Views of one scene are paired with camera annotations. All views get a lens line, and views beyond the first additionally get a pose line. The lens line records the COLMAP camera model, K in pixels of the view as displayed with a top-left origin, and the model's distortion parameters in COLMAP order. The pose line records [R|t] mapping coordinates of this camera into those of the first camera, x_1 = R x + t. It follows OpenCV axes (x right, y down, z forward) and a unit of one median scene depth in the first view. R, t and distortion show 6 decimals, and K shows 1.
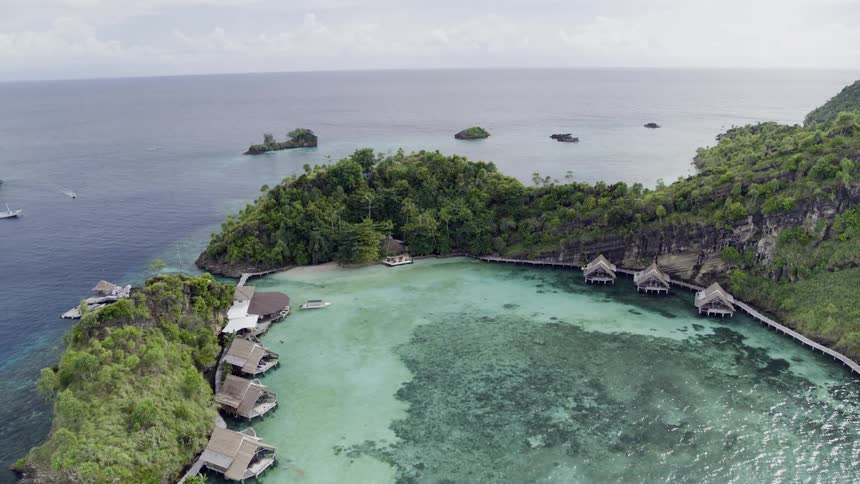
lens RADIAL K [[618.1, 0, 430.0], [0, 618.1, 242.0], [0, 0, 1]] dist [-0.102205, 0.066554]
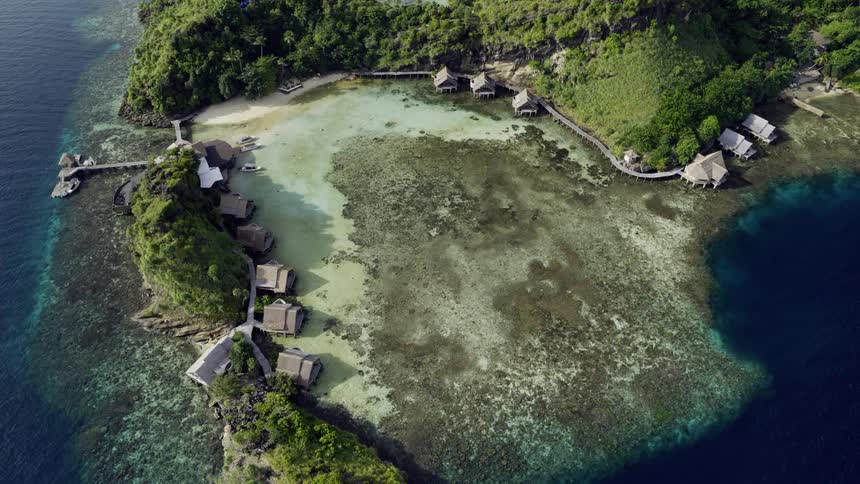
lens RADIAL K [[618.1, 0, 430.0], [0, 618.1, 242.0], [0, 0, 1]] dist [-0.102205, 0.066554]
pose [[0.950619, -0.201030, 0.236453, -0.192951], [0.069828, 0.880872, 0.468175, -0.354086], [-0.302402, -0.428545, 0.851412, -0.390153]]
